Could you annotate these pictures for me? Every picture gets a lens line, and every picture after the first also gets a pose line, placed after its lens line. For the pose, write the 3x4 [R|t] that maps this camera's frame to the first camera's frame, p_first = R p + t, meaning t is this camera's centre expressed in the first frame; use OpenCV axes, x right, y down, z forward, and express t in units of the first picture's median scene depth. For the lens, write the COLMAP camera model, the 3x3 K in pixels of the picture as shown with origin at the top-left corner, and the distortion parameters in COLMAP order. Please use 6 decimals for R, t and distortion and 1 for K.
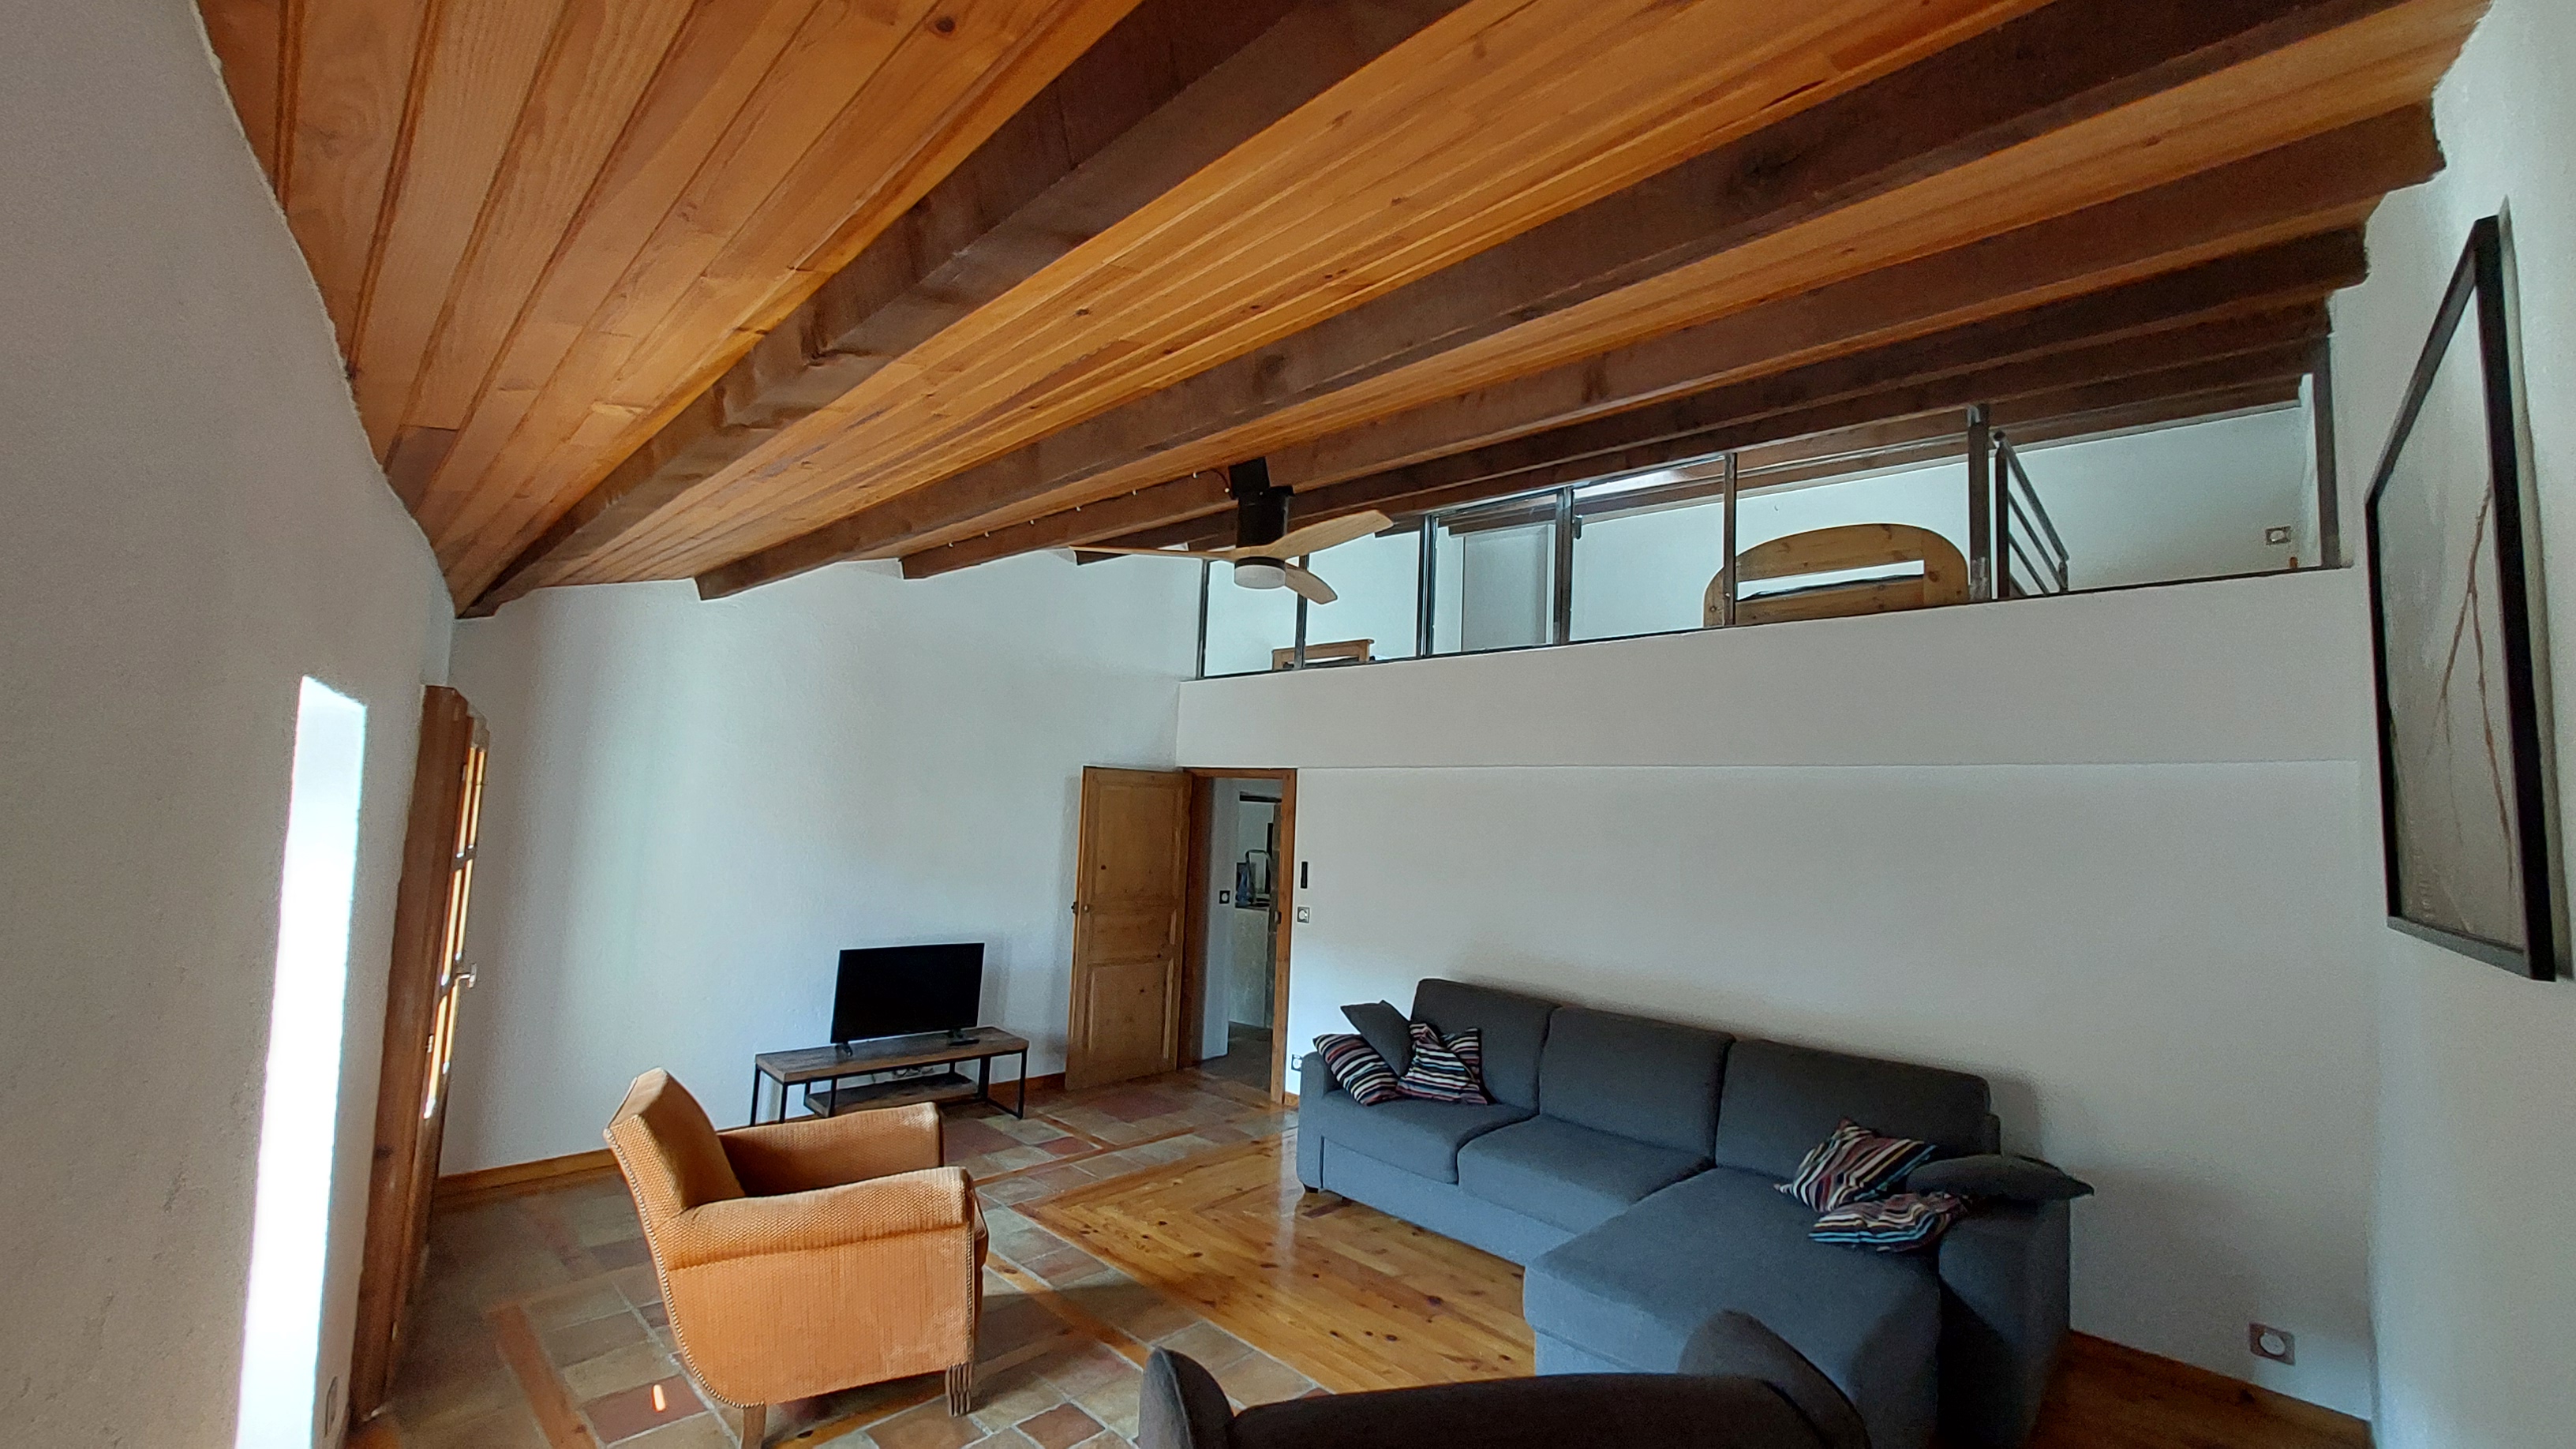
lens RADIAL K [[1010.9, 0, 1272.3], [0, 1010.9, 728.1], [0, 0, 1]] dist [0.001666, 0.002974]
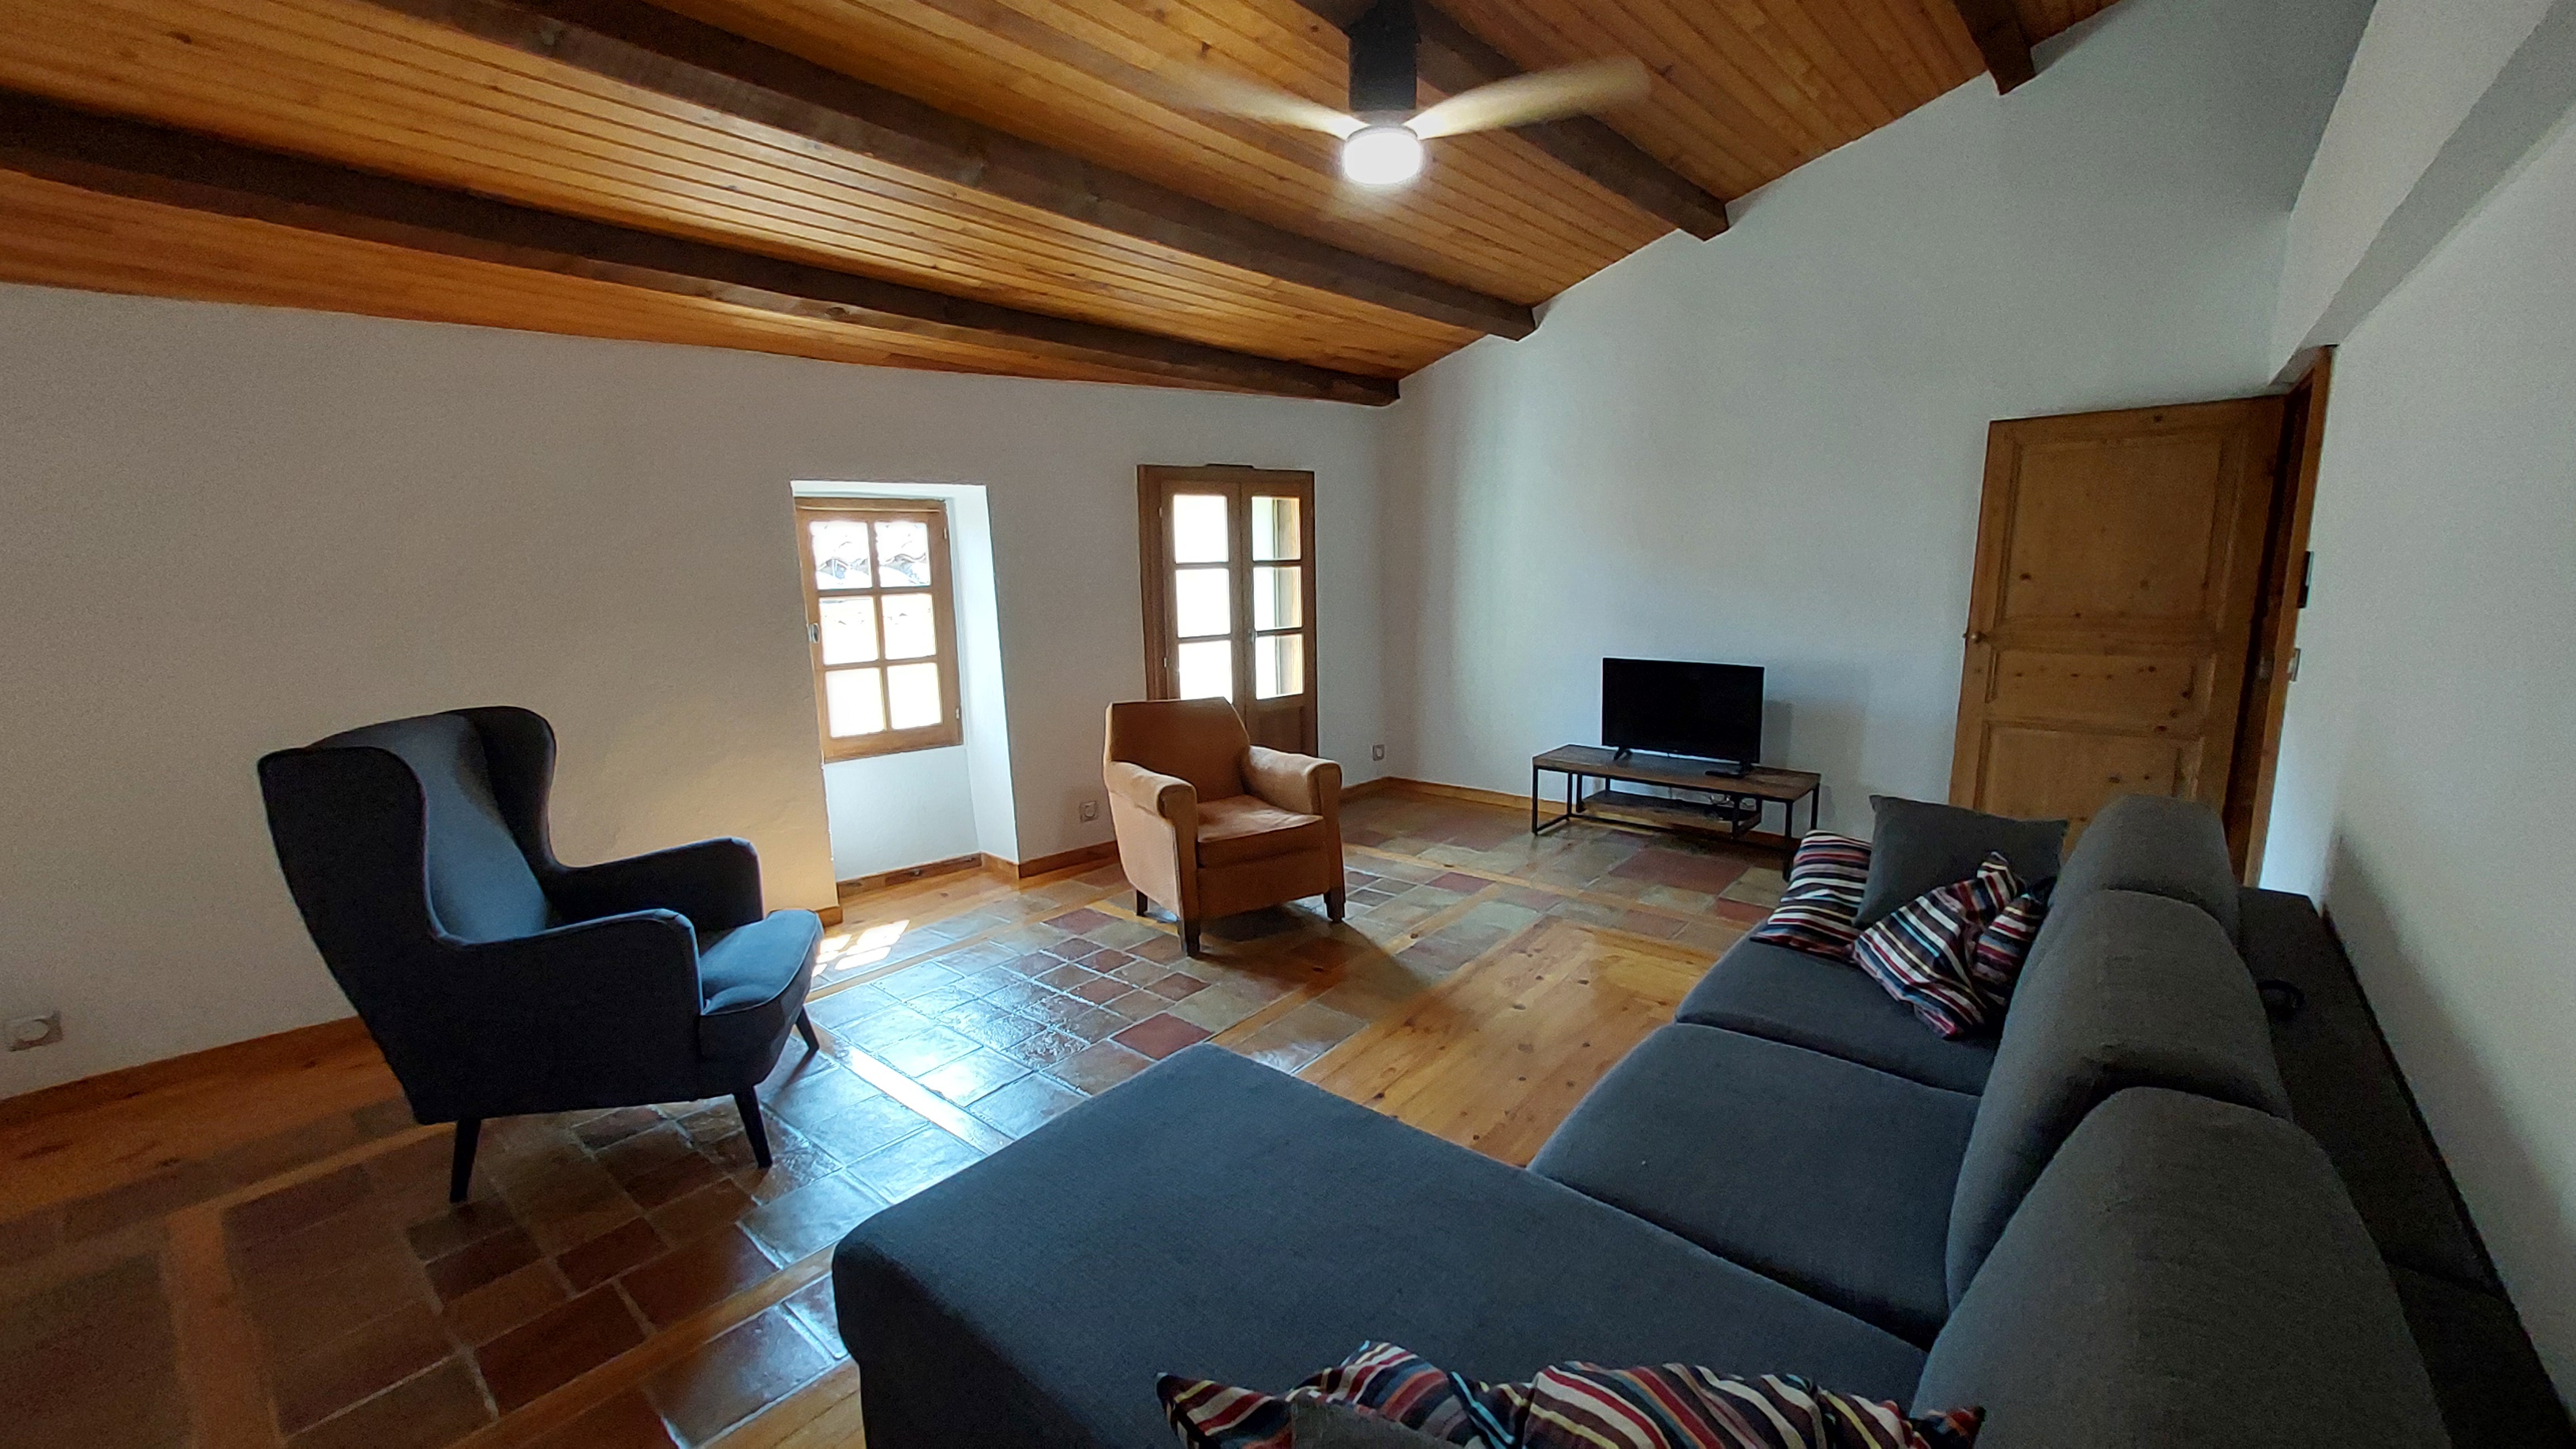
lens RADIAL K [[1010.9, 0, 1272.3], [0, 1010.9, 728.1], [0, 0, 1]] dist [0.001666, 0.002974]
pose [[0.057477, 0.121559, -0.990919, 0.576667], [0.118640, 0.984694, 0.127677, 0.118768], [0.991272, -0.124901, 0.042176, 0.613797]]
